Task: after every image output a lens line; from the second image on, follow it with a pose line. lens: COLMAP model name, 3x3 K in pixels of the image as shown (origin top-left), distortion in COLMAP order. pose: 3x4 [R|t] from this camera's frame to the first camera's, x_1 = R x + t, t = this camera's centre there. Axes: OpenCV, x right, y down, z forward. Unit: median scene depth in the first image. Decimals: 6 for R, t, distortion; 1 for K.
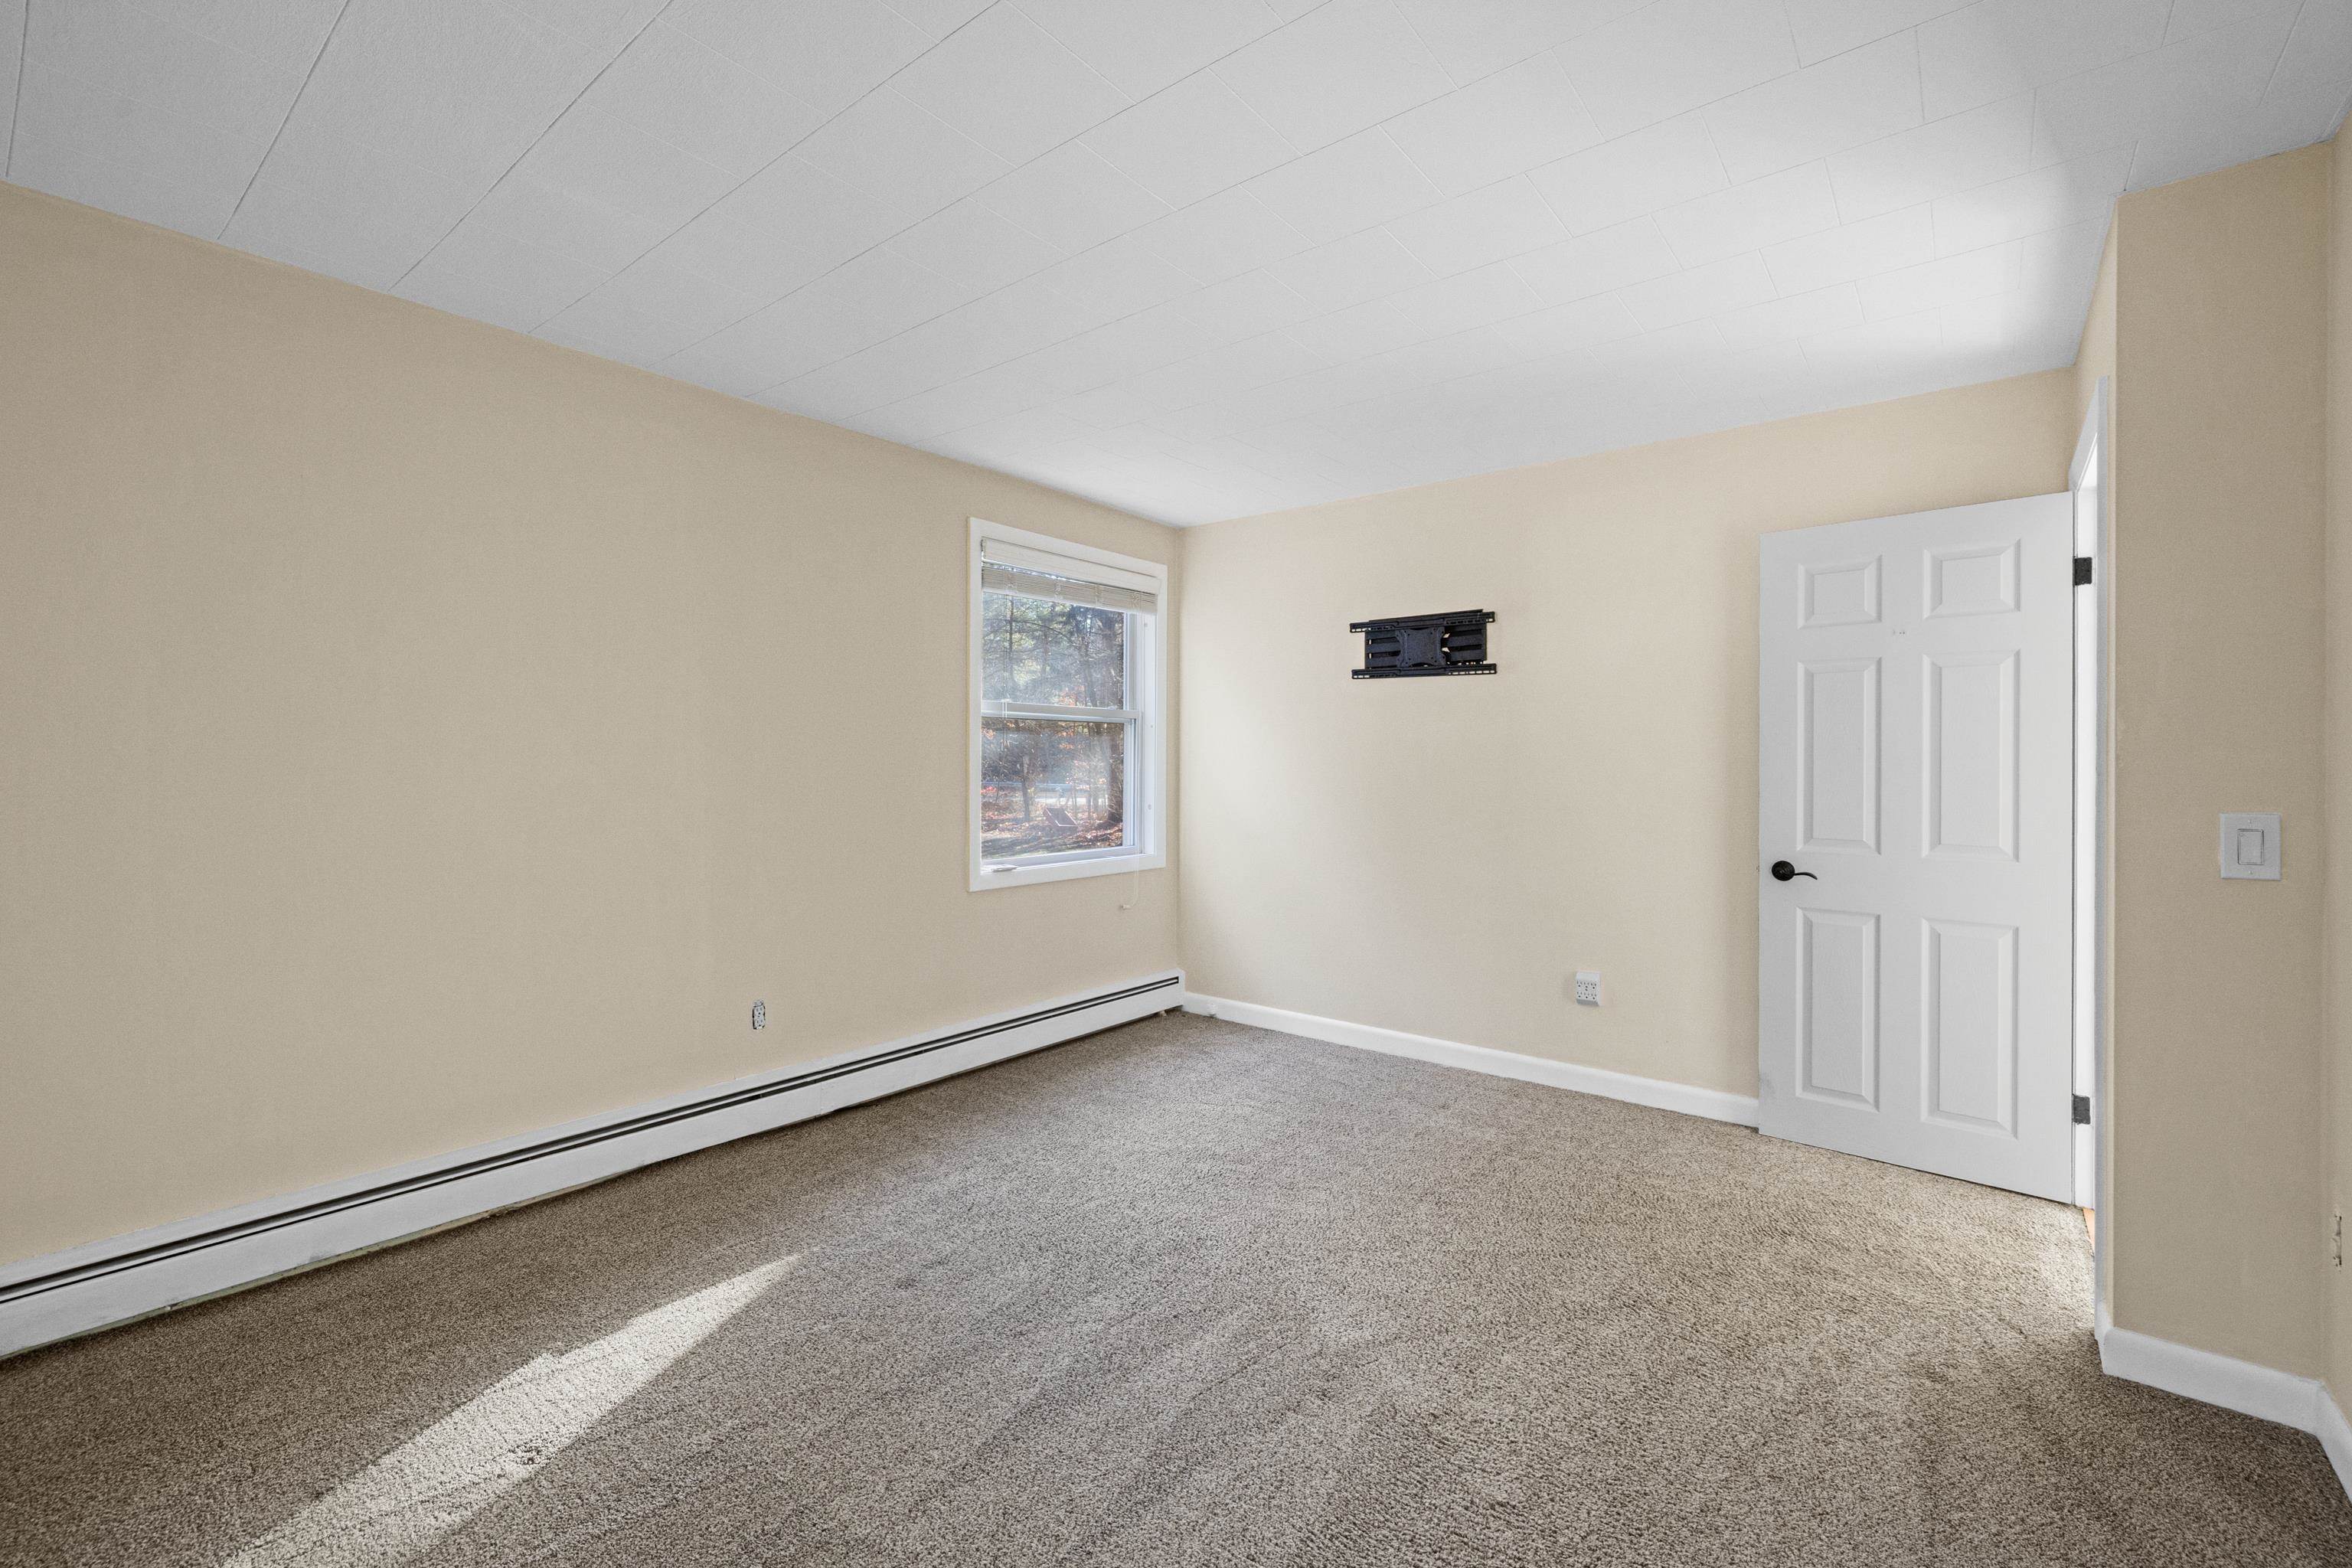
lens RADIAL K [[993.6, 0, 1184.9], [0, 993.6, 764.9], [0, 0, 1]] dist [0.002429, -0.000095]
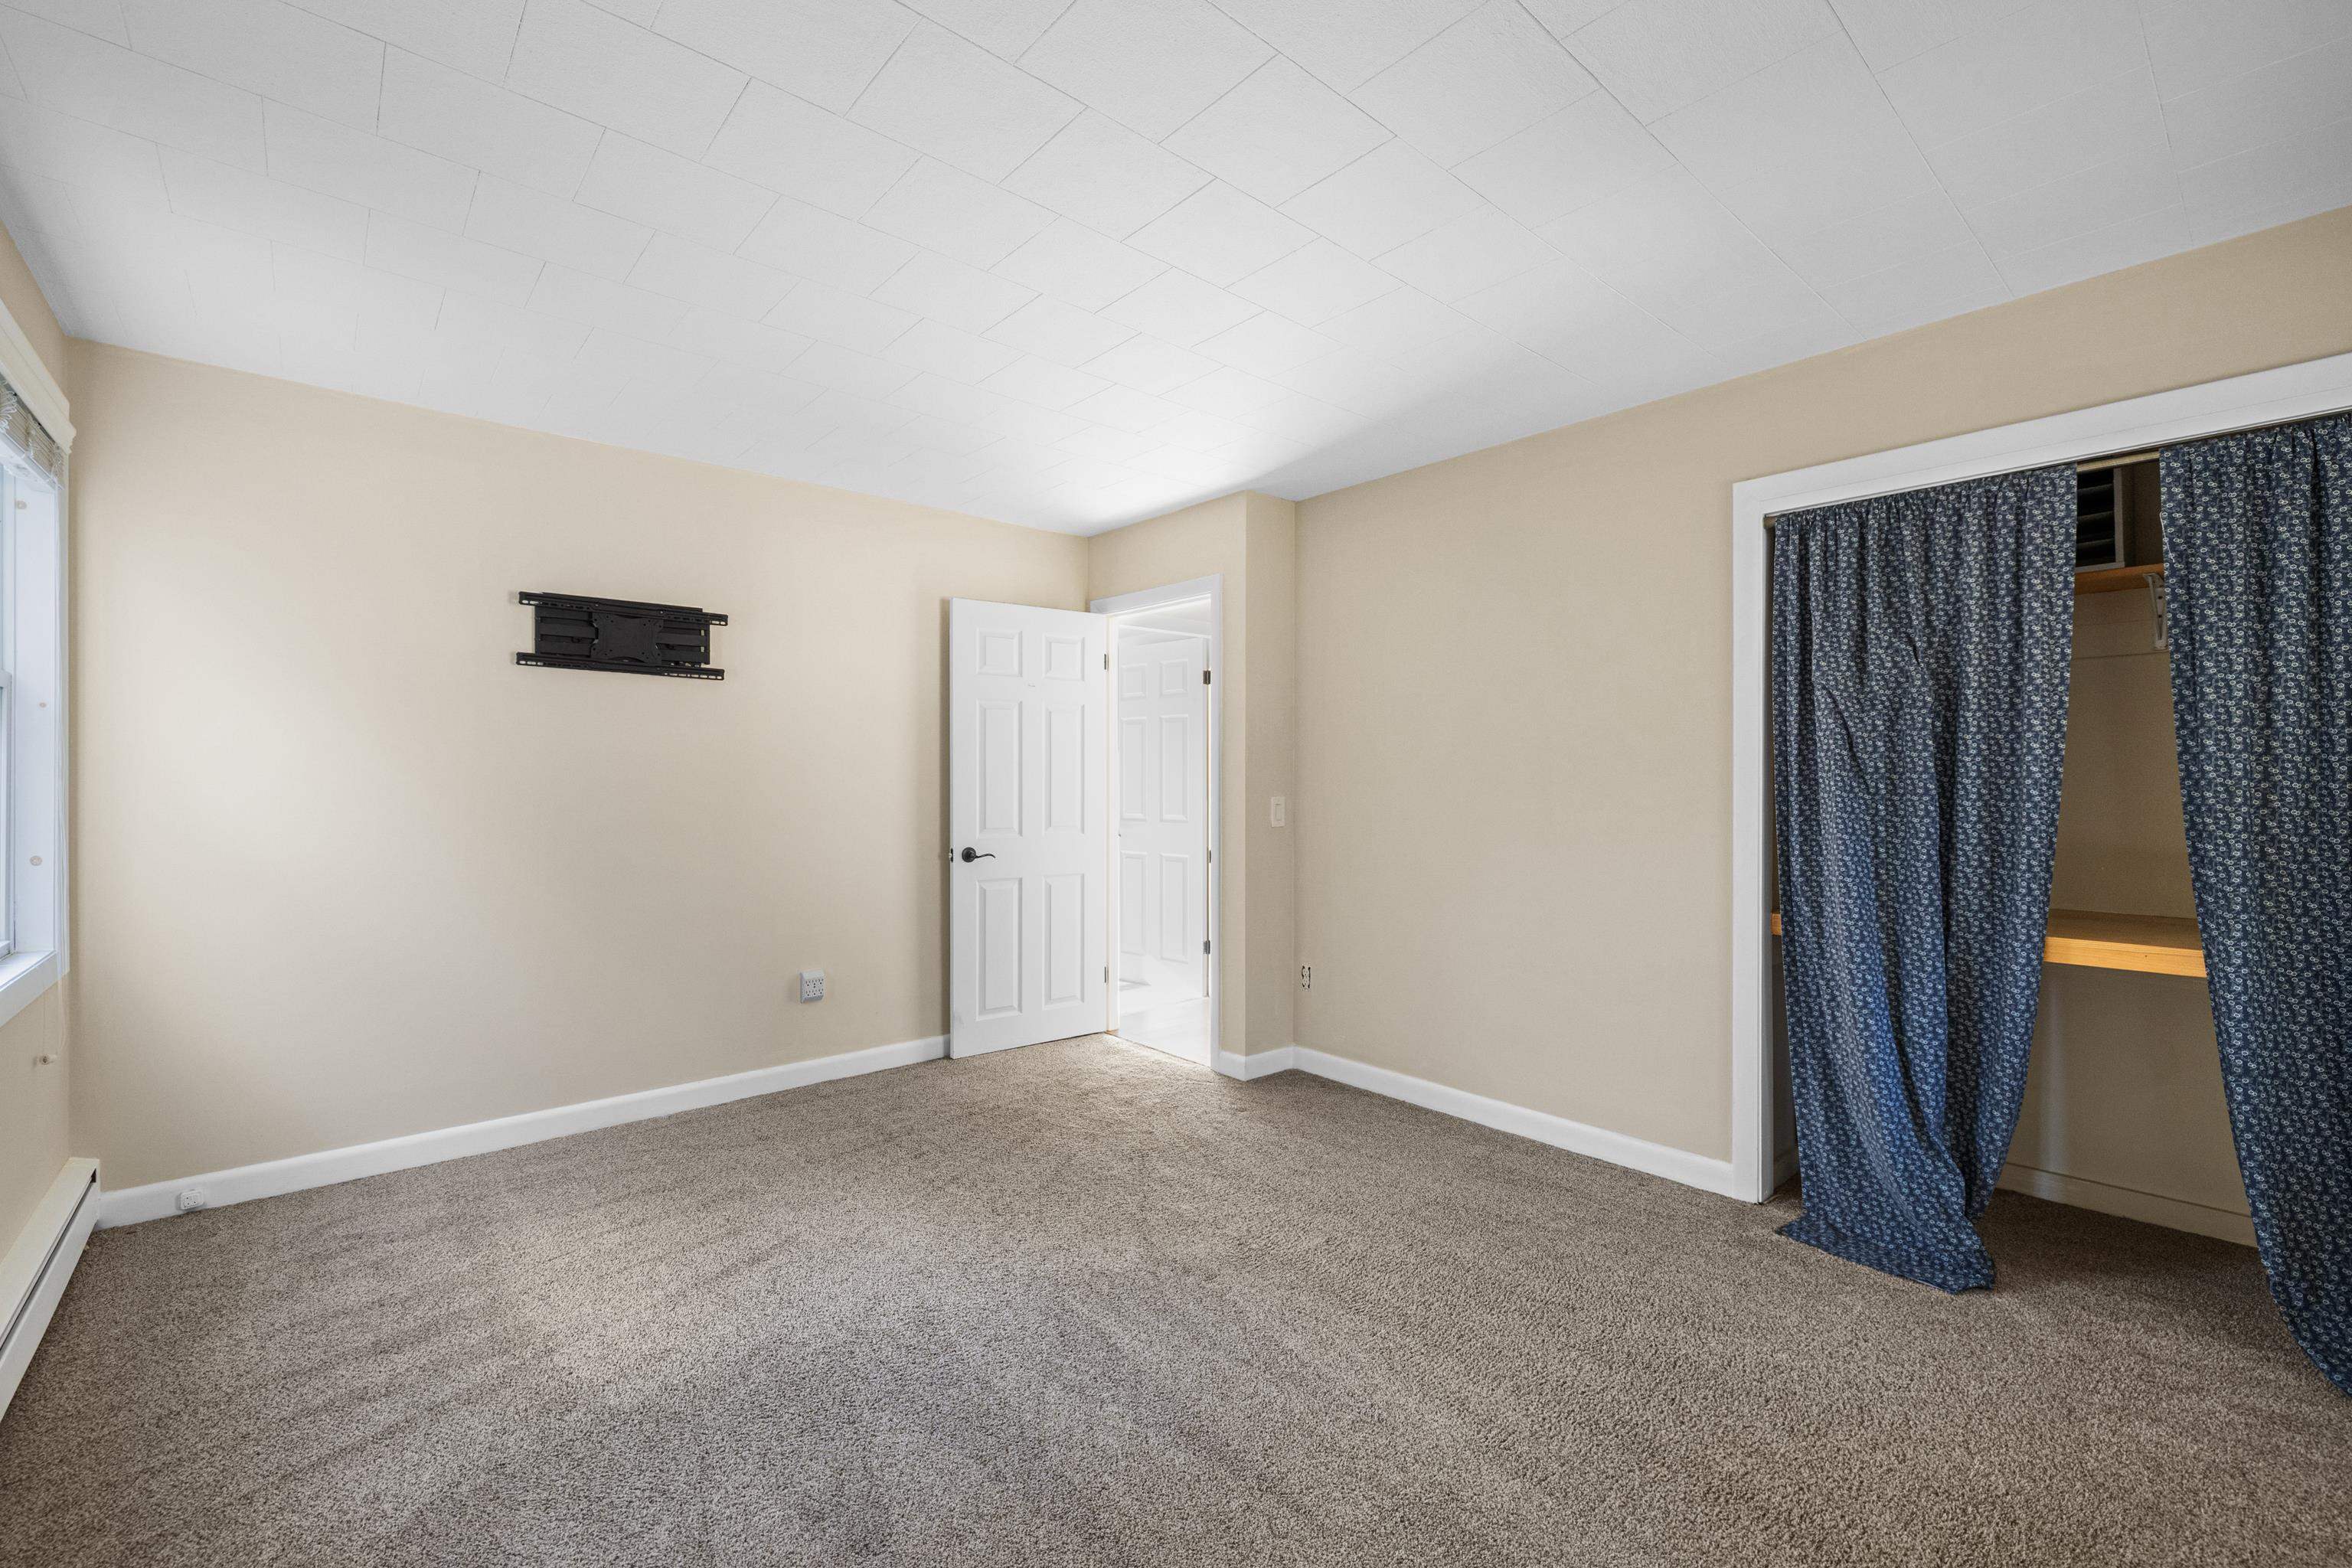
lens RADIAL K [[993.6, 0, 1176.6], [0, 993.6, 789.5], [0, 0, 1]] dist [0.002429, -0.000095]
pose [[0.183521, -0.018131, 0.982849, -0.566542], [0.003289, 0.999836, 0.017830, -0.003120], [-0.983010, -0.000040, 0.183550, 0.422010]]
